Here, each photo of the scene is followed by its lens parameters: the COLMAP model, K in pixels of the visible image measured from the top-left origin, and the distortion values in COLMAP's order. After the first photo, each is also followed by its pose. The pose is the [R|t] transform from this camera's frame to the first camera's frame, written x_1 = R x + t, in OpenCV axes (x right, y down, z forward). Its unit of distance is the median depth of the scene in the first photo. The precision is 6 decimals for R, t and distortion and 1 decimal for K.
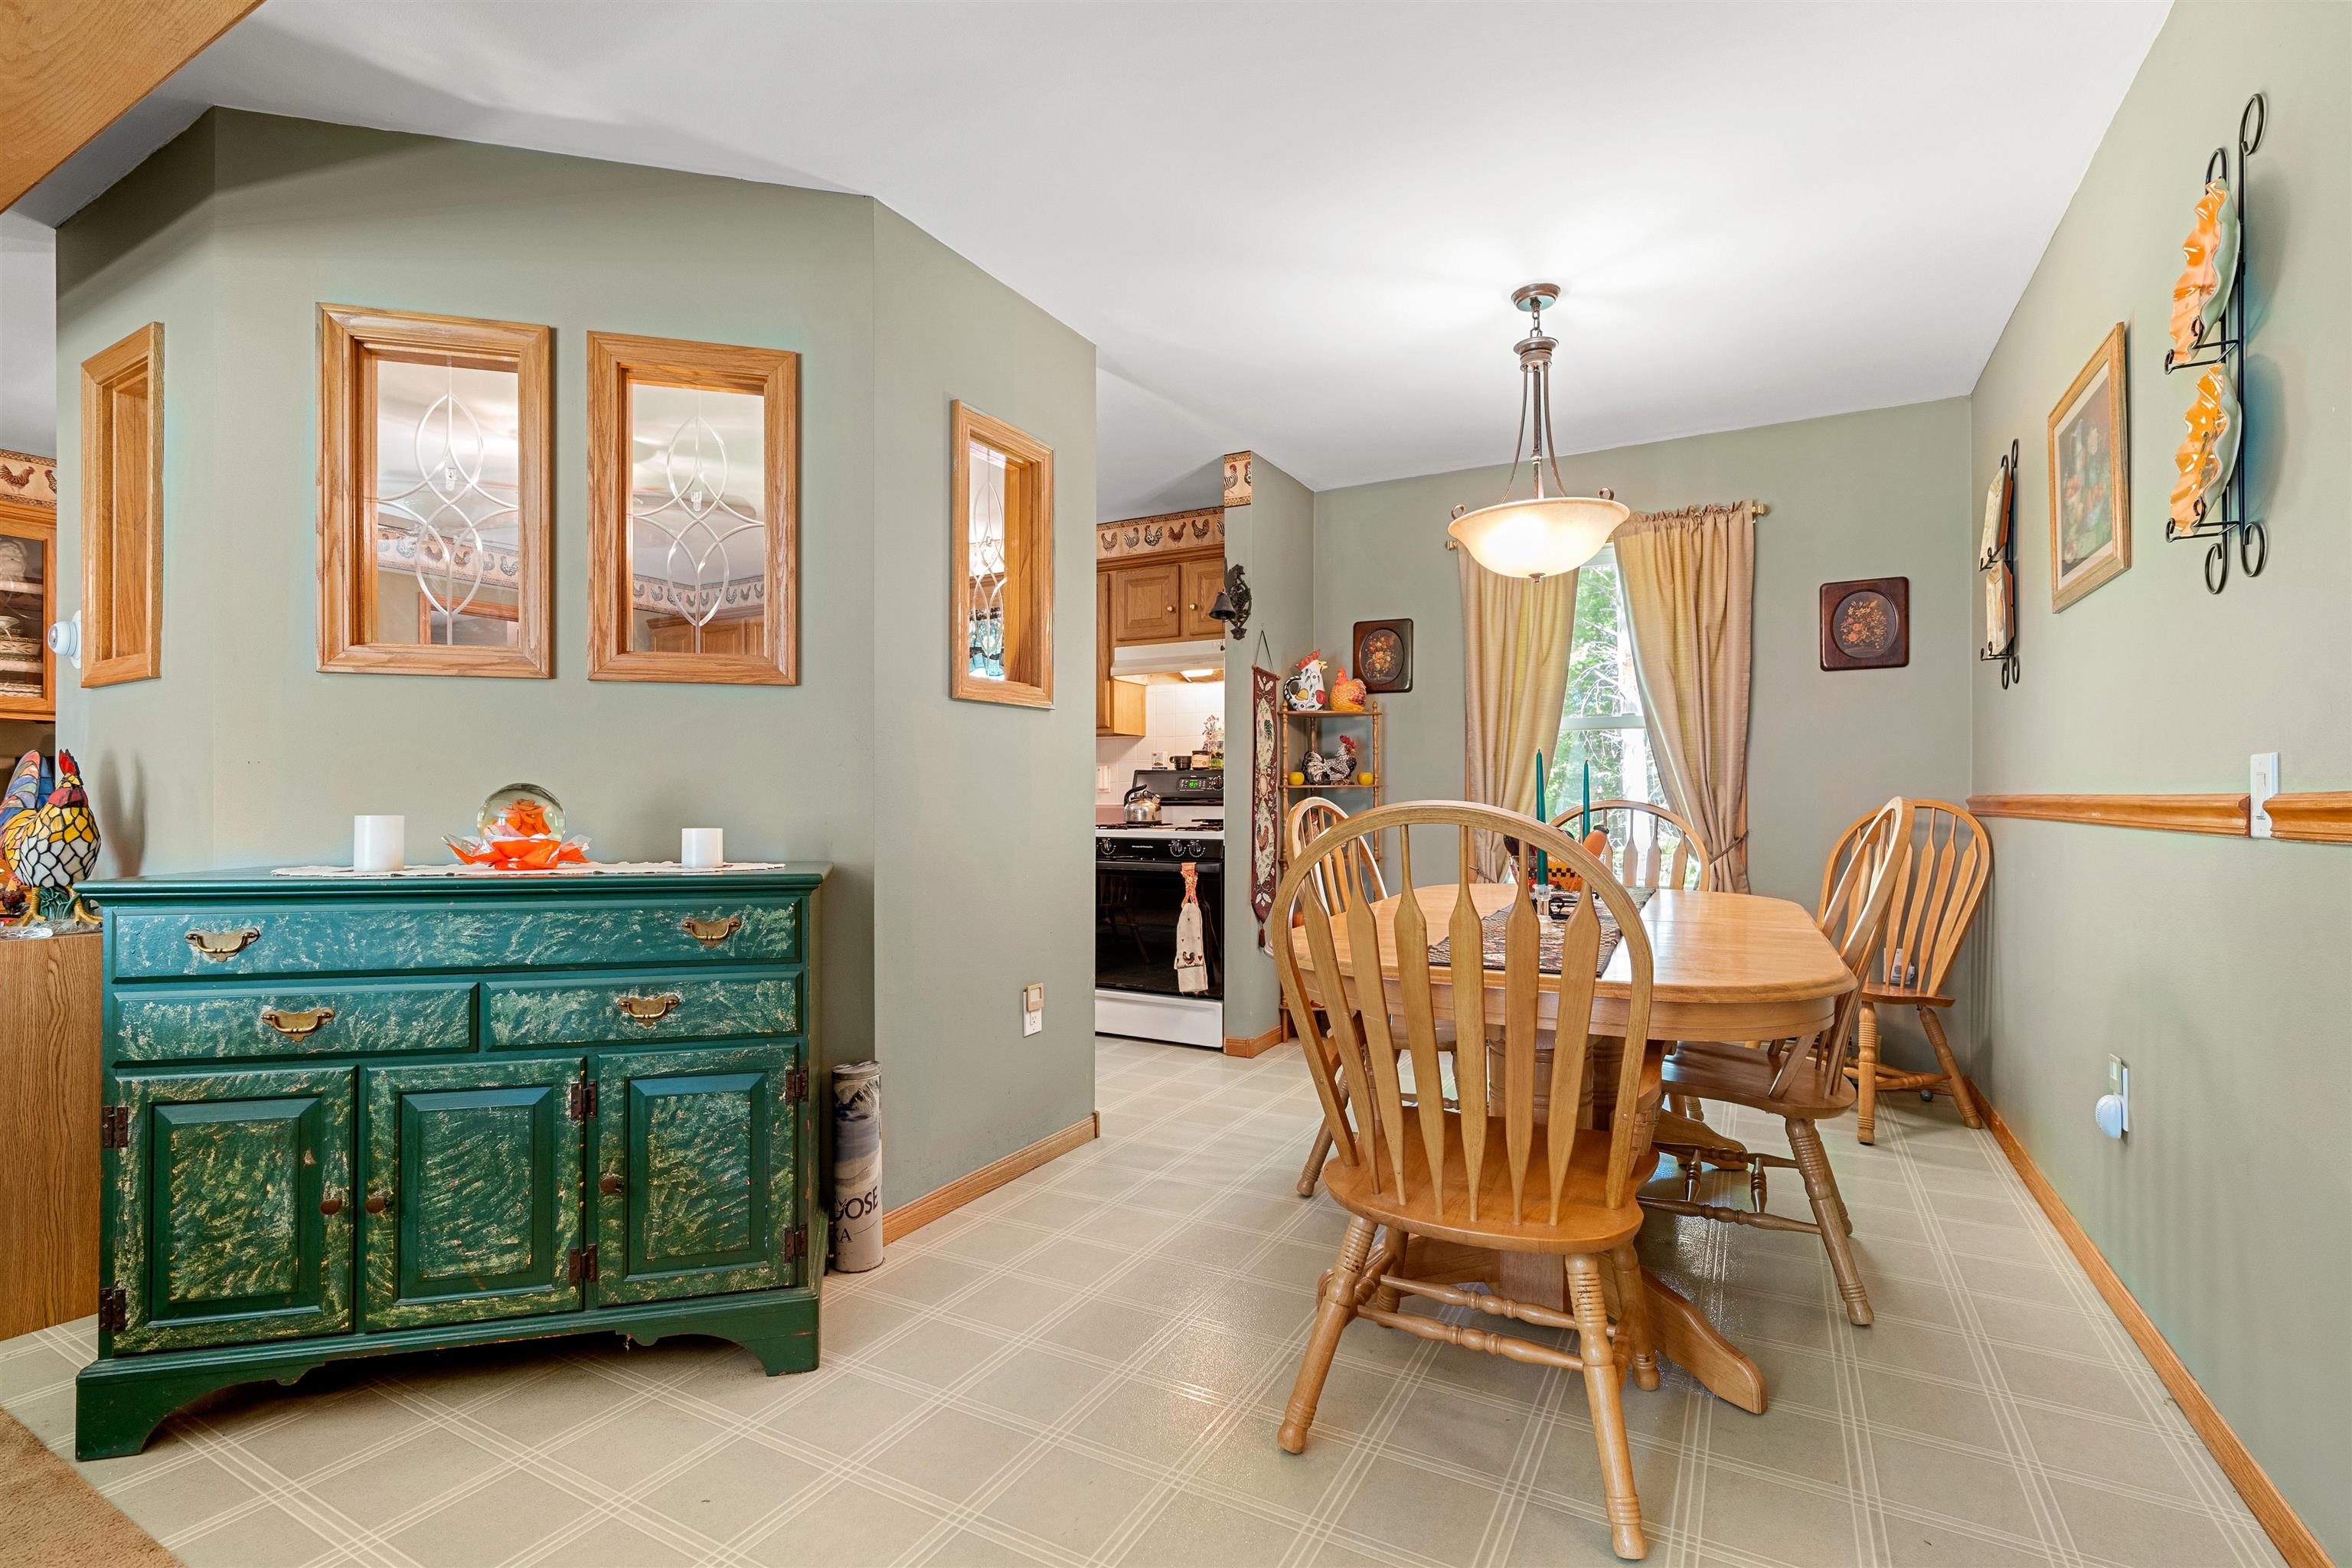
lens RADIAL K [[1073.0, 0, 1166.3], [0, 1073.0, 800.0], [0, 0, 1]] dist [-0.005616, -0.000304]
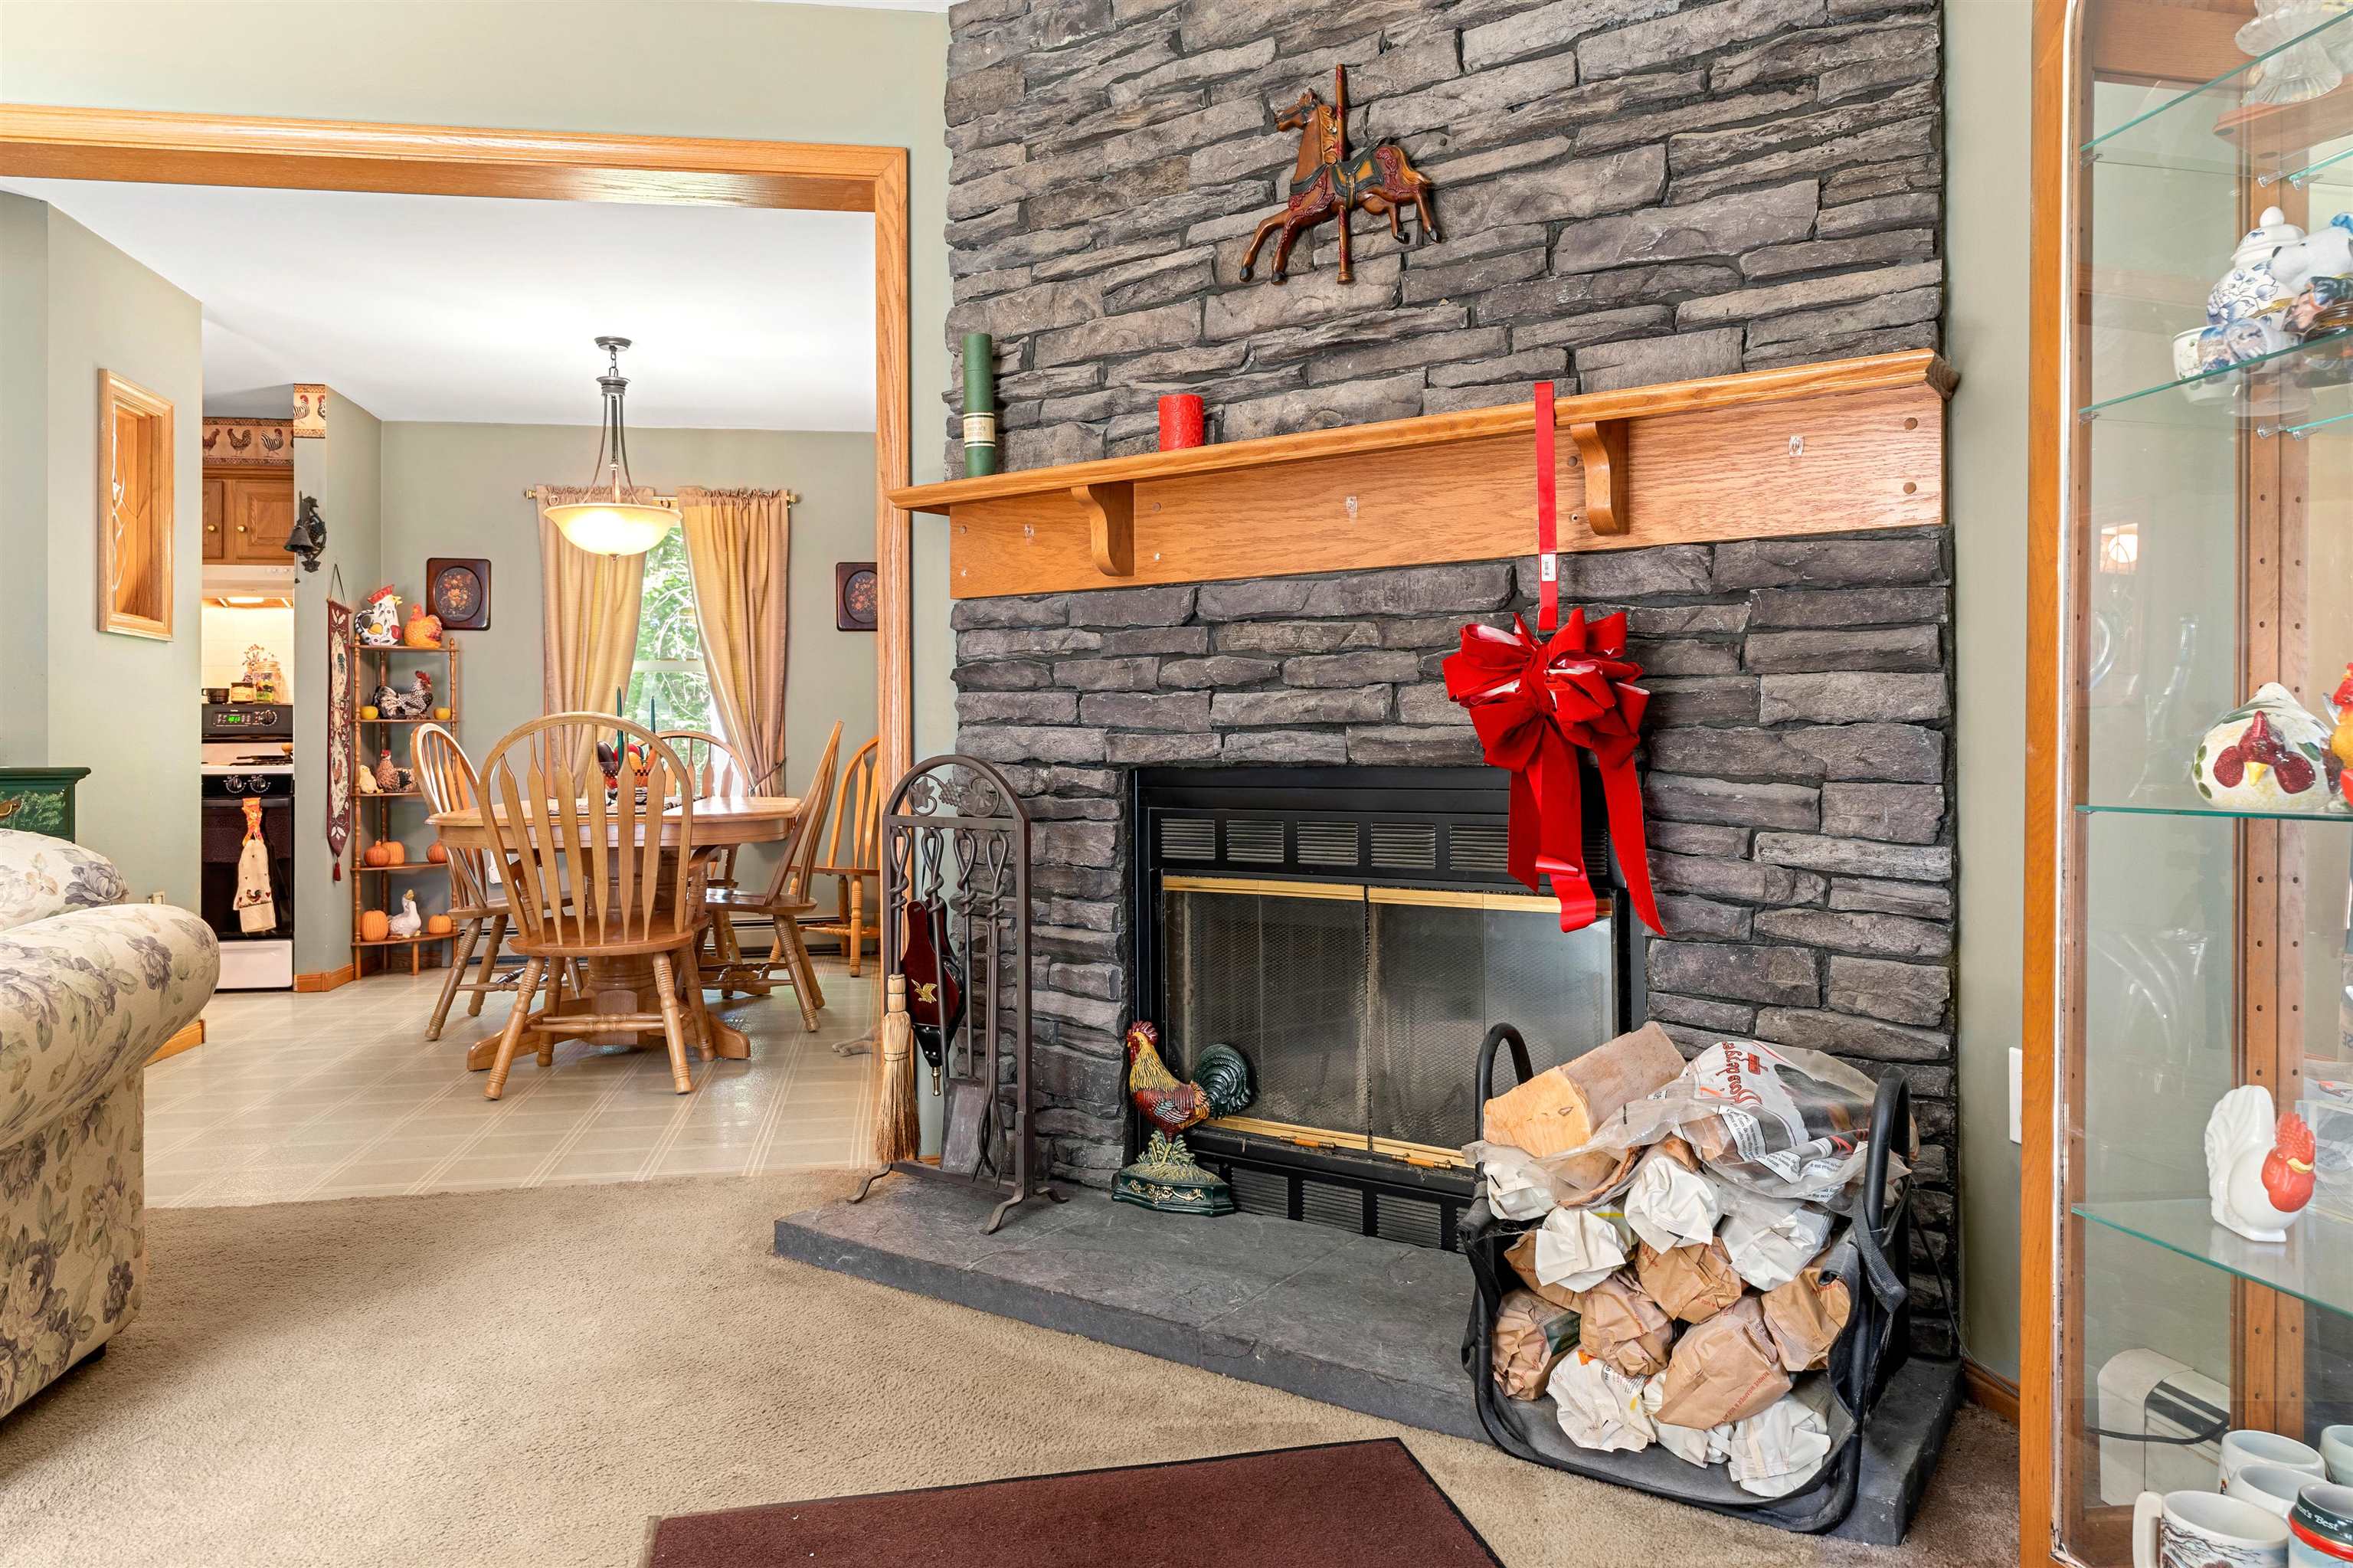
lens RADIAL K [[1554.9, 0, 1172.7], [0, 1554.9, 736.0], [0, 0, 1]] dist [0.001138, -0.001462]
pose [[0.774165, 0.000900, 0.632983, -0.294018], [0.011297, 0.999820, -0.015238, 0.043559], [-0.632883, 0.018947, 0.774016, -0.802892]]
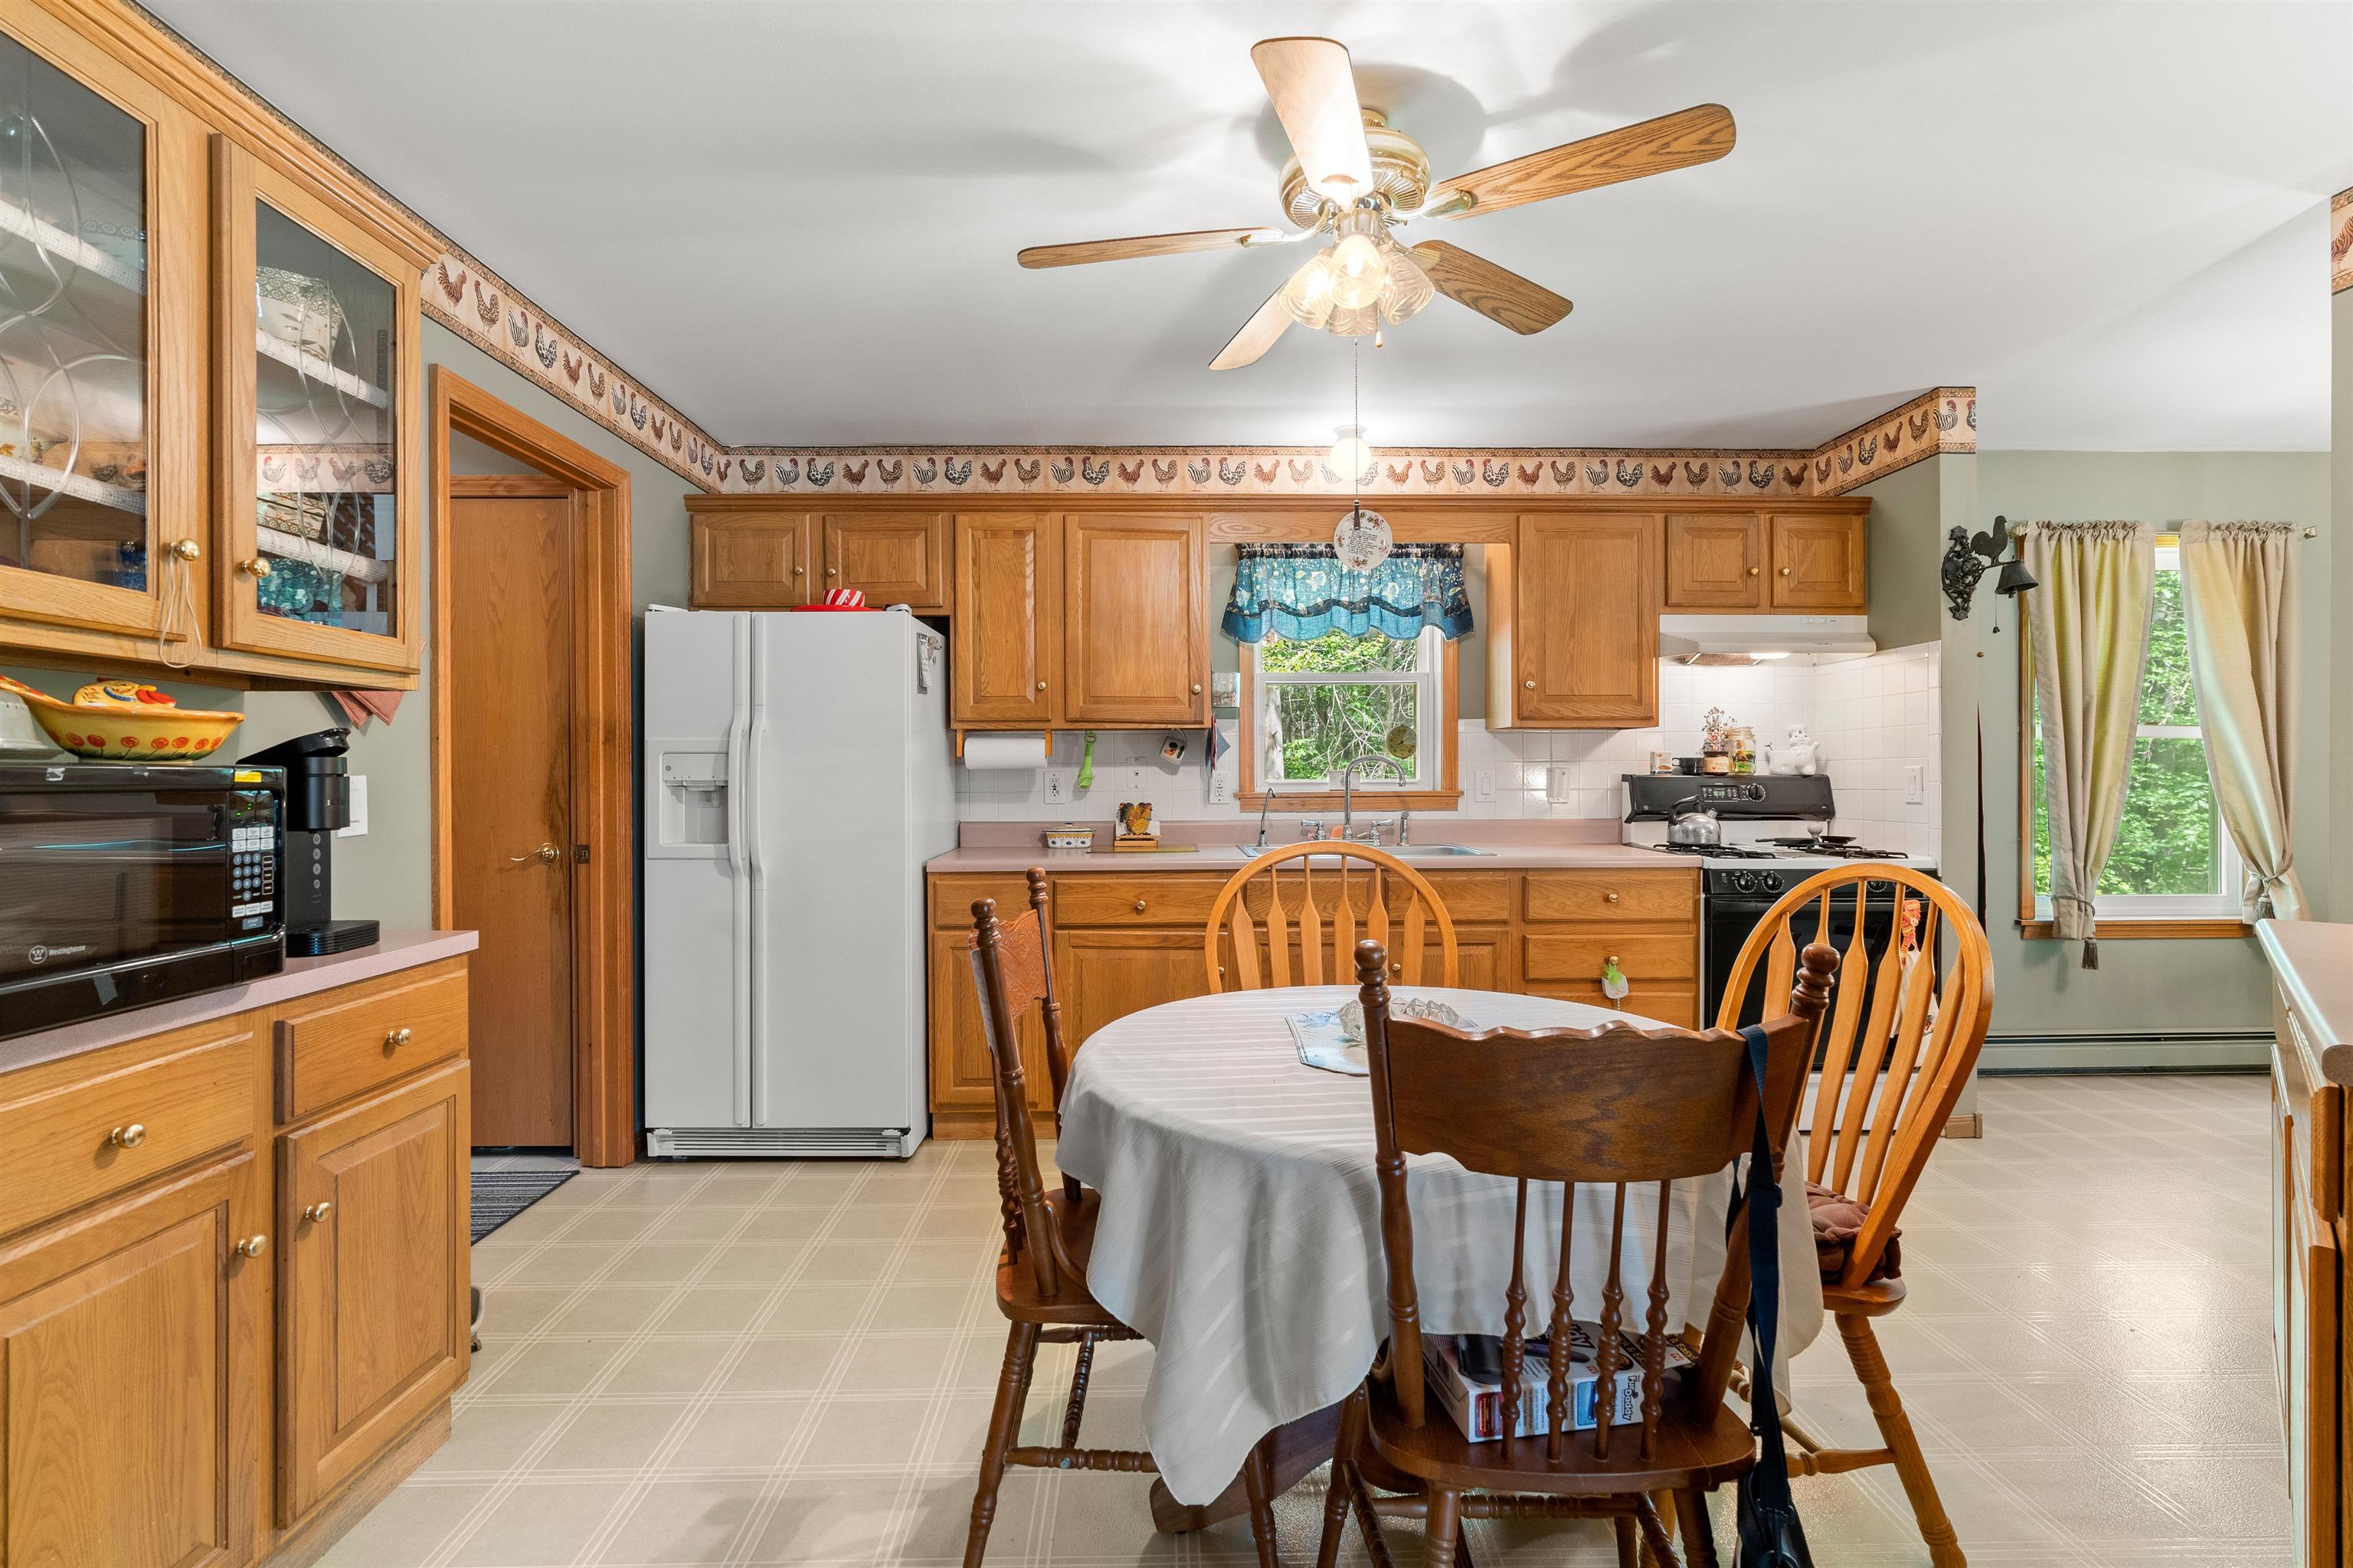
lens RADIAL K [[1076.0, 0, 1170.1], [0, 1076.0, 773.0], [0, 0, 1]] dist [0.001061, 0.001264]
pose [[0.859054, -0.001644, 0.511883, -1.107766], [0.002399, 0.999997, -0.000816, -0.045906], [-0.511880, 0.001929, 0.859055, 0.789856]]
